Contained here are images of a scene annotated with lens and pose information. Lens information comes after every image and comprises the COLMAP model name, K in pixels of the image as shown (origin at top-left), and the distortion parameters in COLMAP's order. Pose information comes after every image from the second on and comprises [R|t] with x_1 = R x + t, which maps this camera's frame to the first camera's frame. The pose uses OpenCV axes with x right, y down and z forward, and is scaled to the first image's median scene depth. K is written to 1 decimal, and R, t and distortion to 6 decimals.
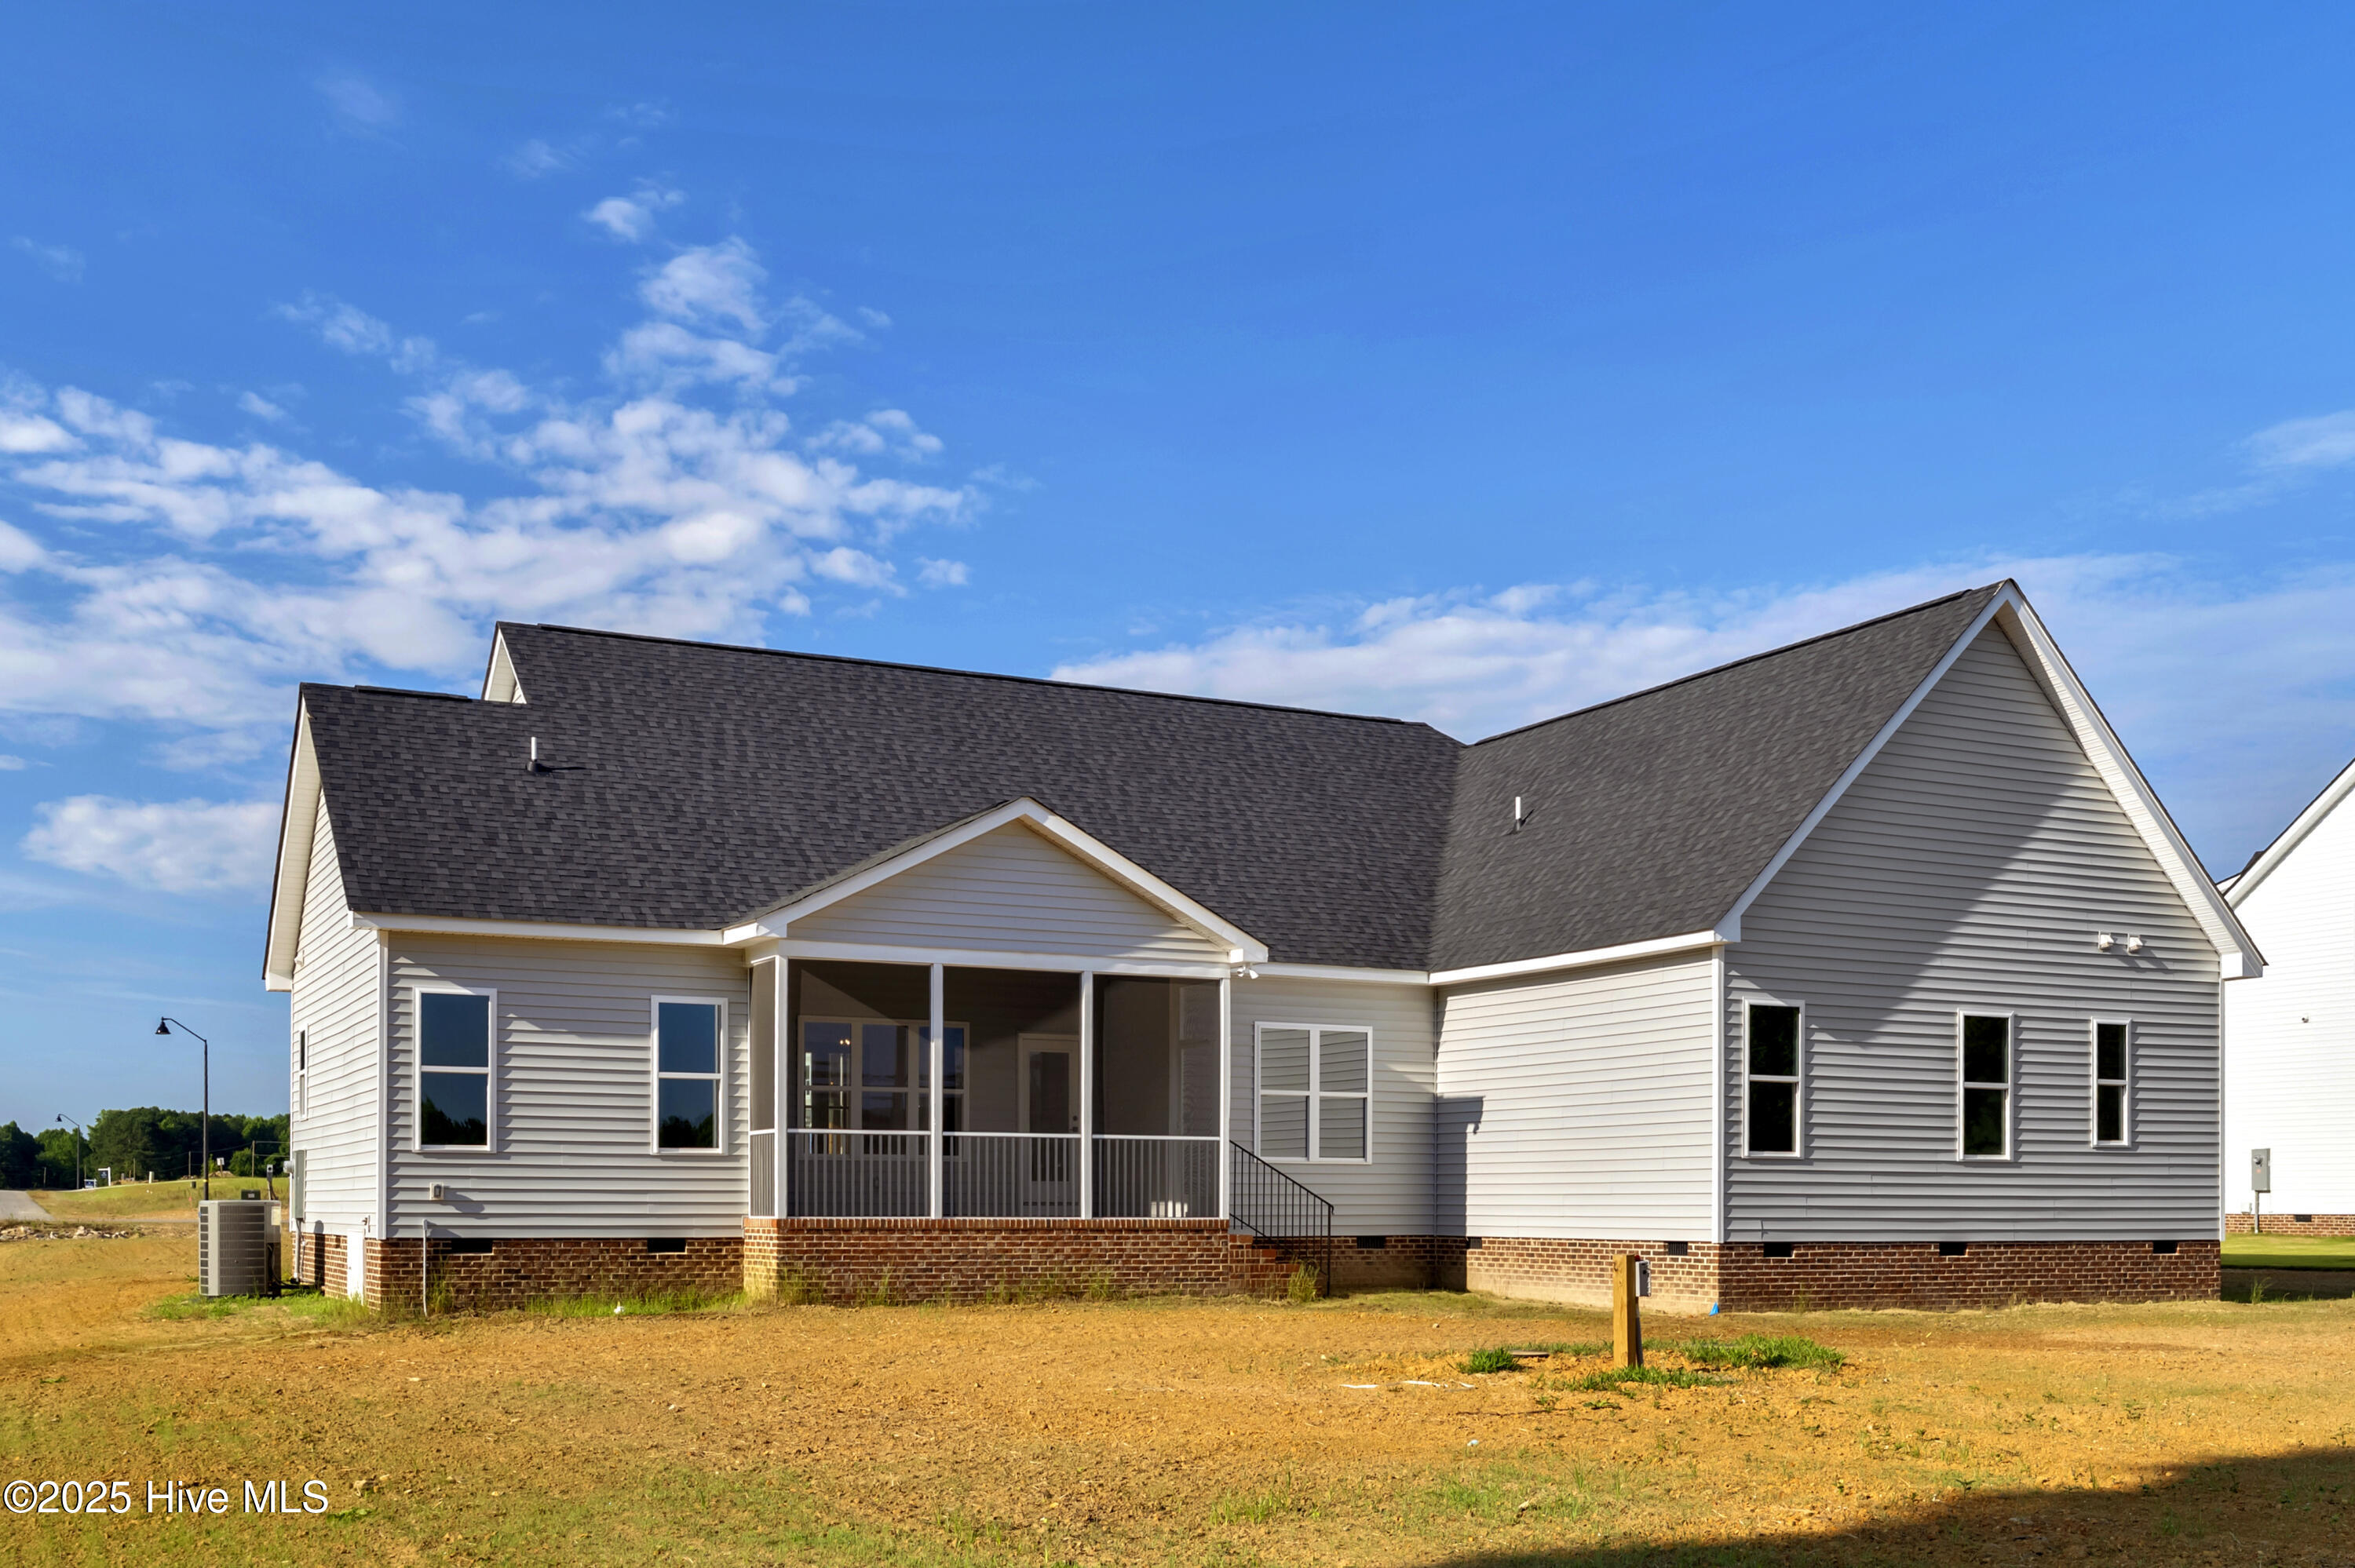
lens RADIAL K [[2366.1, 0, 1175.0], [0, 2366.1, 782.1], [0, 0, 1]] dist [-0.006374, 0.000000]
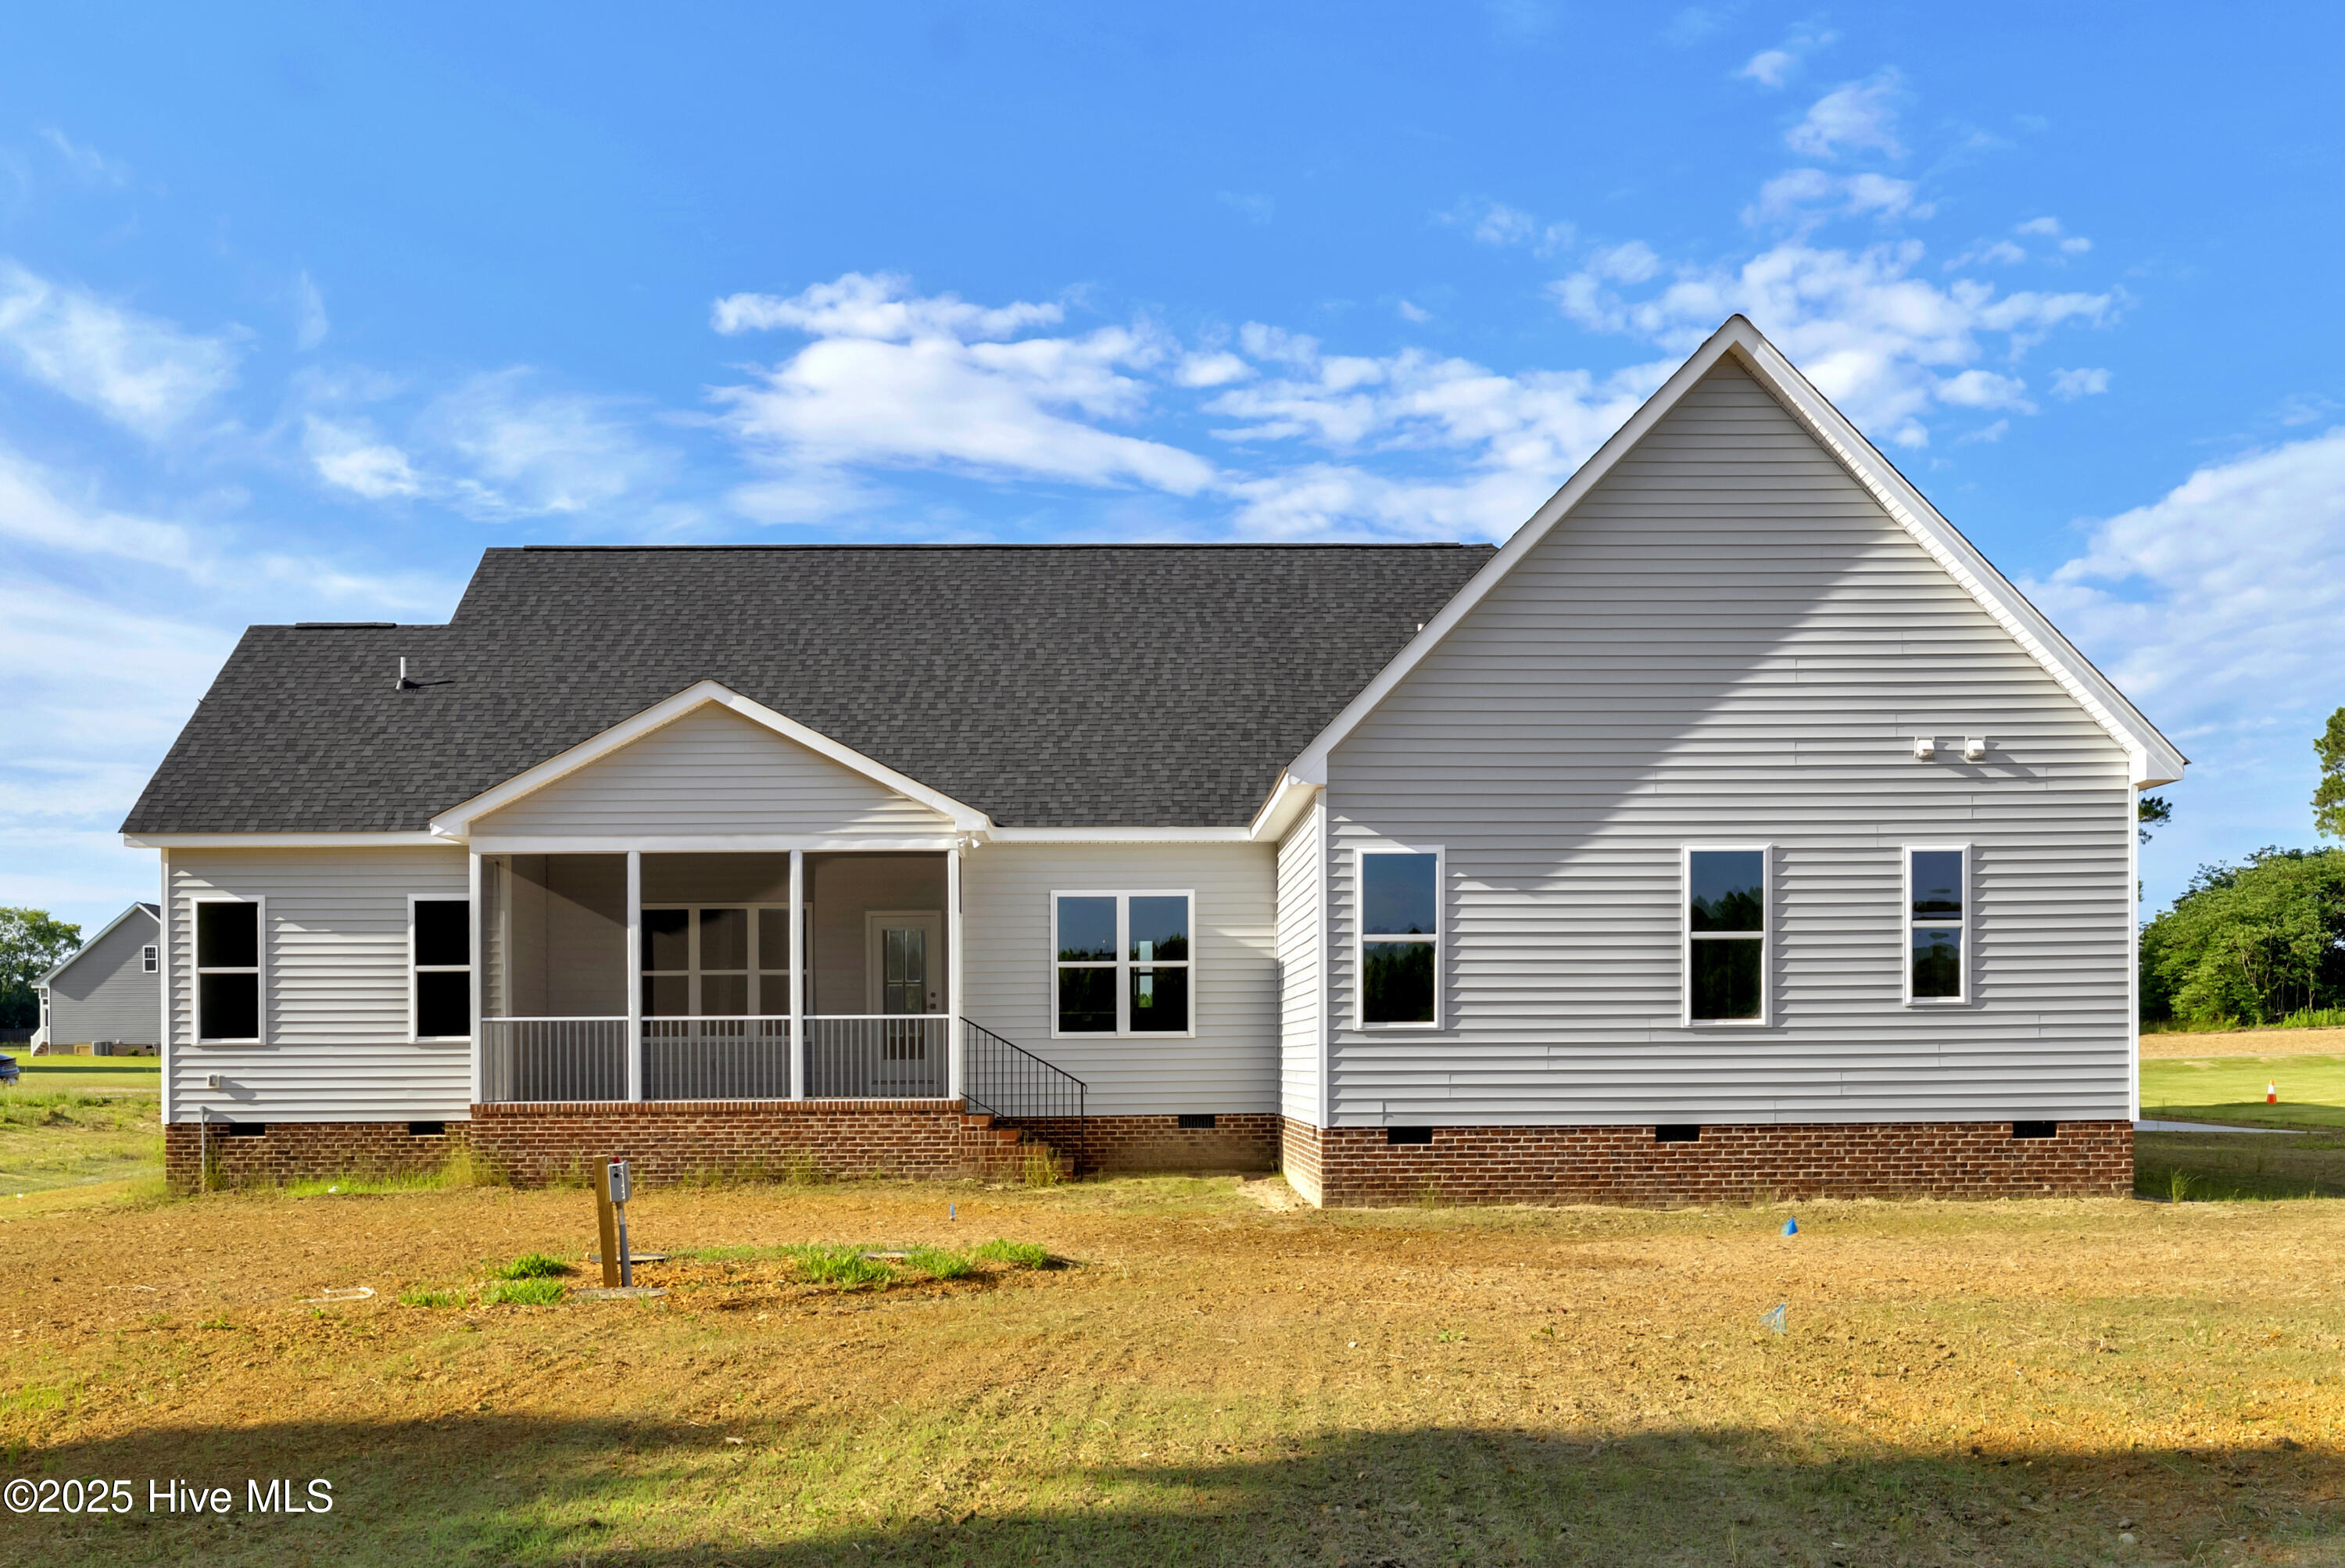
lens RADIAL K [[2356.4, 0, 1165.9], [0, 2356.4, 712.8], [0, 0, 1]] dist [-0.006374, 0.000000]
pose [[0.903320, -0.073182, -0.422678, 0.523586], [0.087104, 0.996105, 0.013687, 0.023478], [0.420030, -0.049181, 0.906176, 0.182402]]
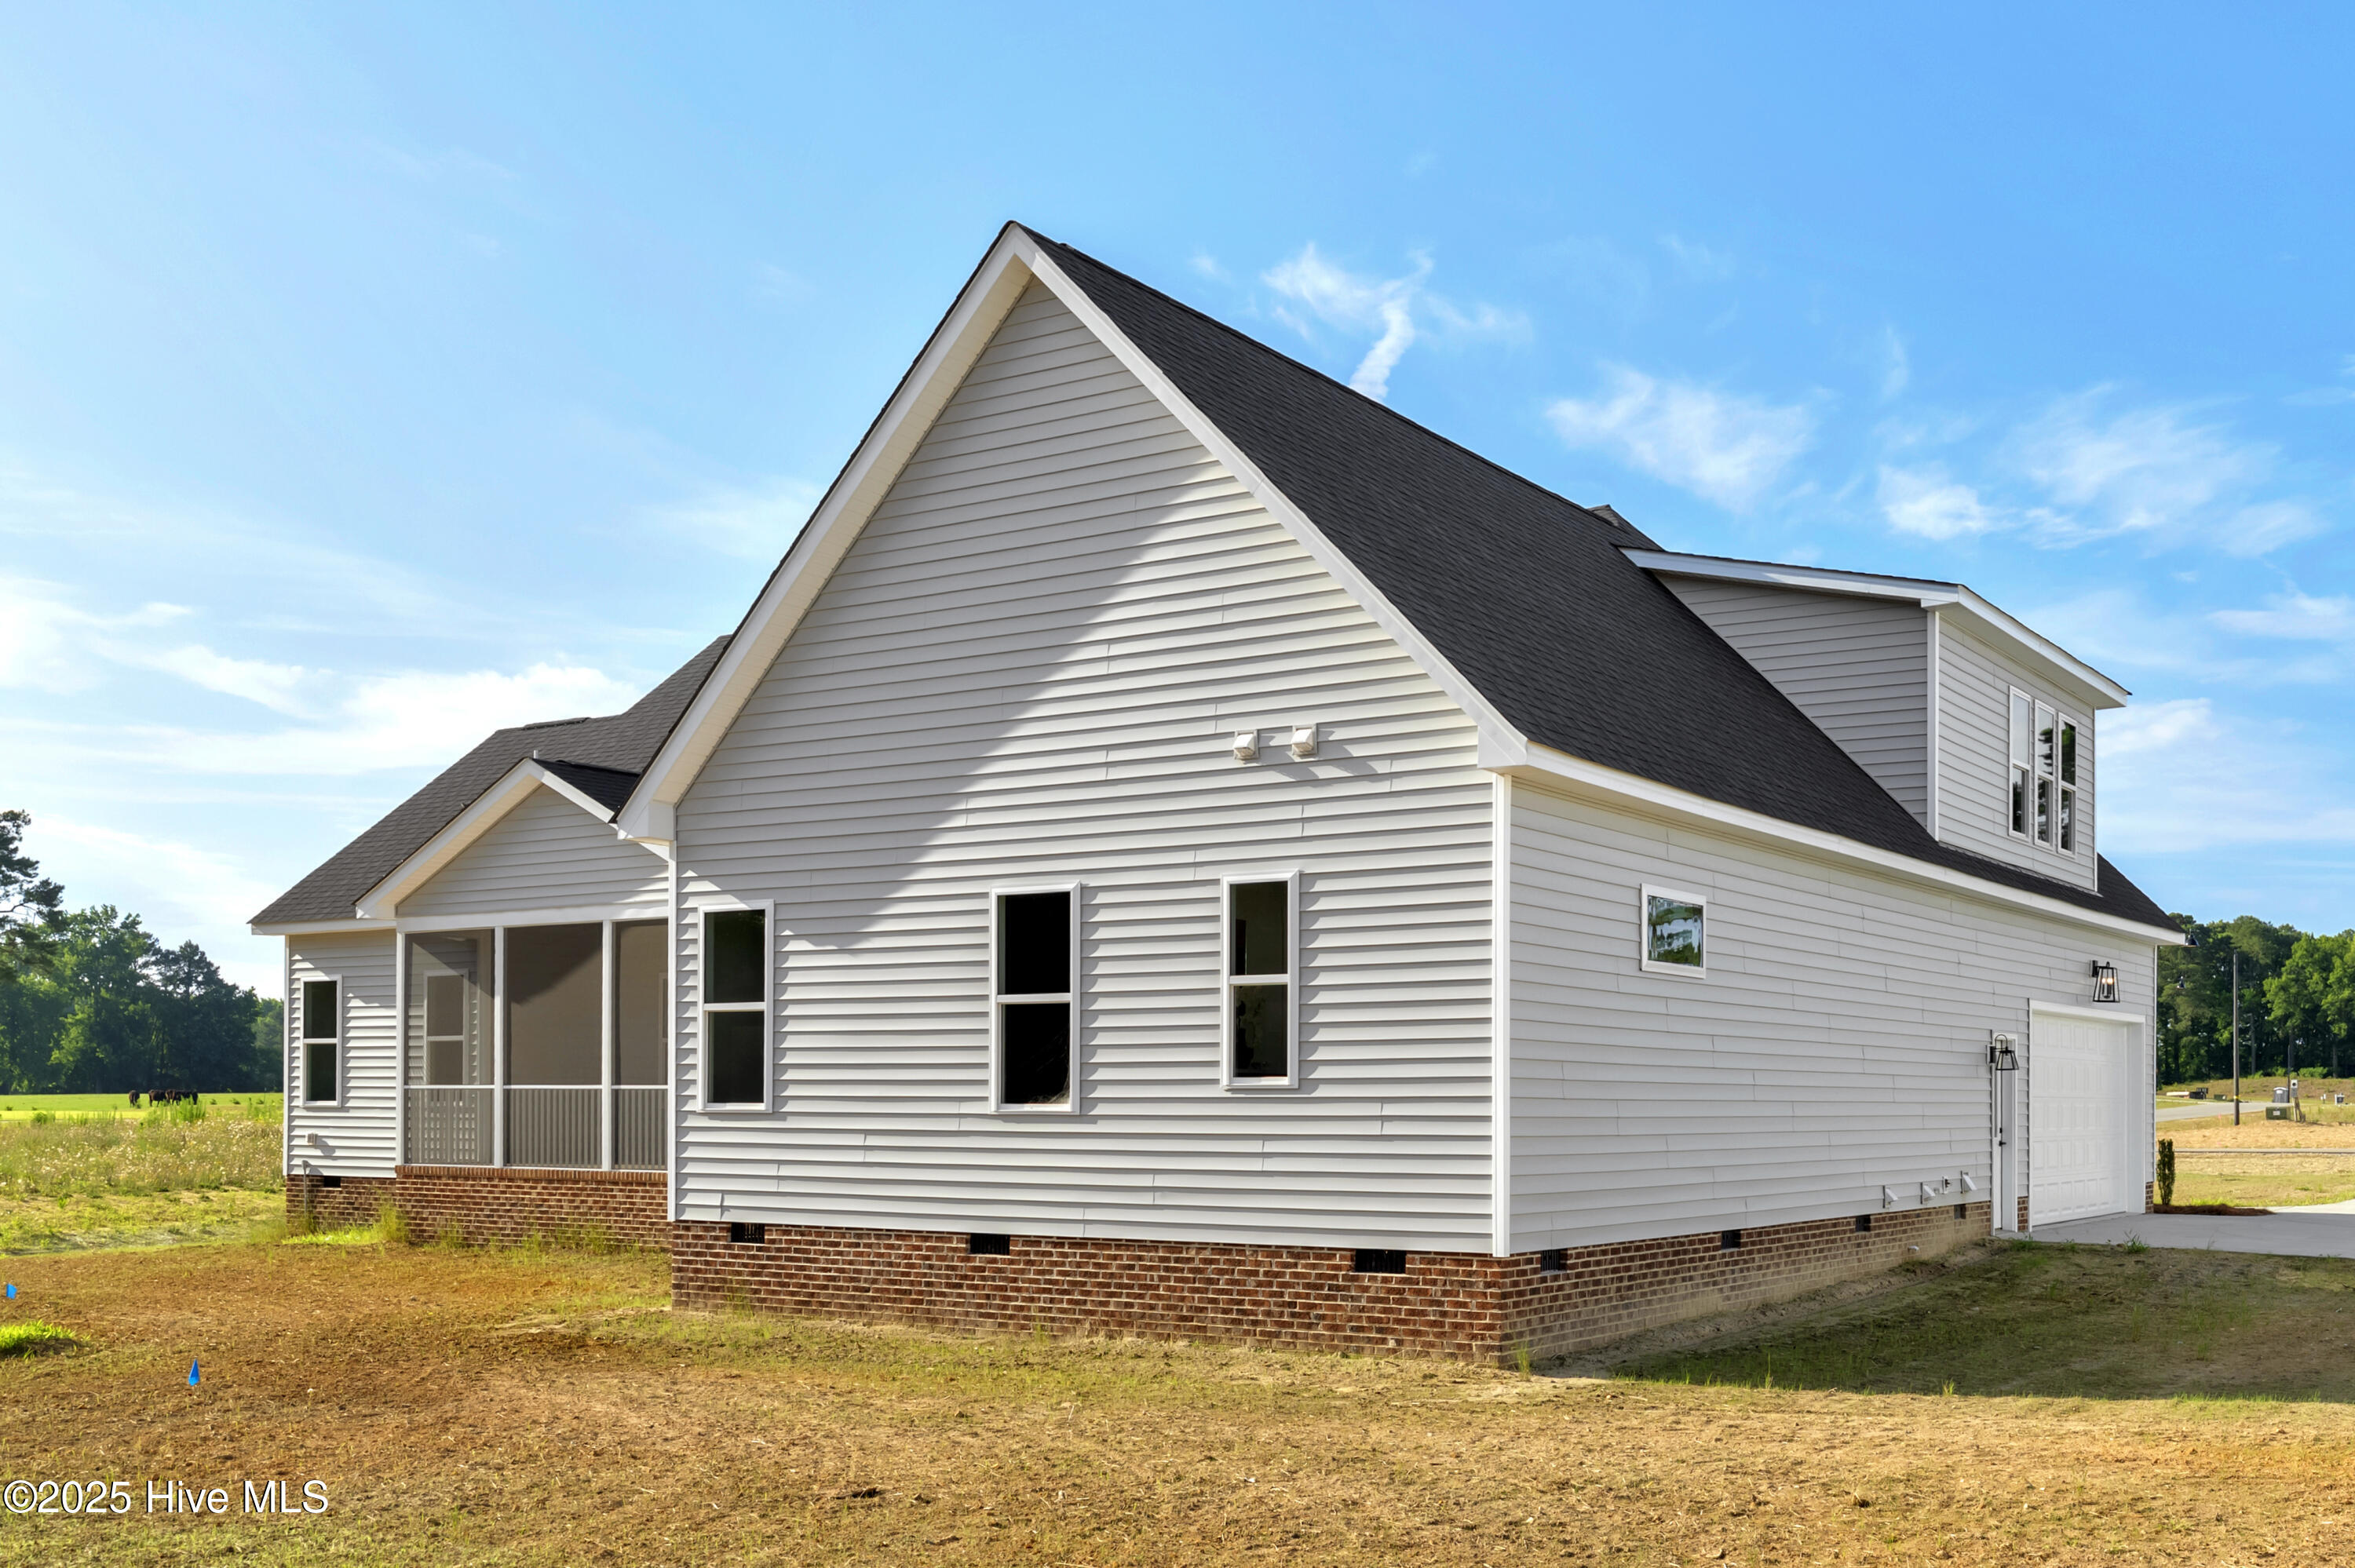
lens RADIAL K [[2366.1, 0, 1181.7], [0, 2366.1, 785.2], [0, 0, 1]] dist [-0.006374, 0.000000]
pose [[0.495992, -0.117623, -0.860323, 0.942979], [0.152672, 0.987161, -0.046946, 0.108118], [0.854800, -0.108063, 0.507582, 0.716234]]
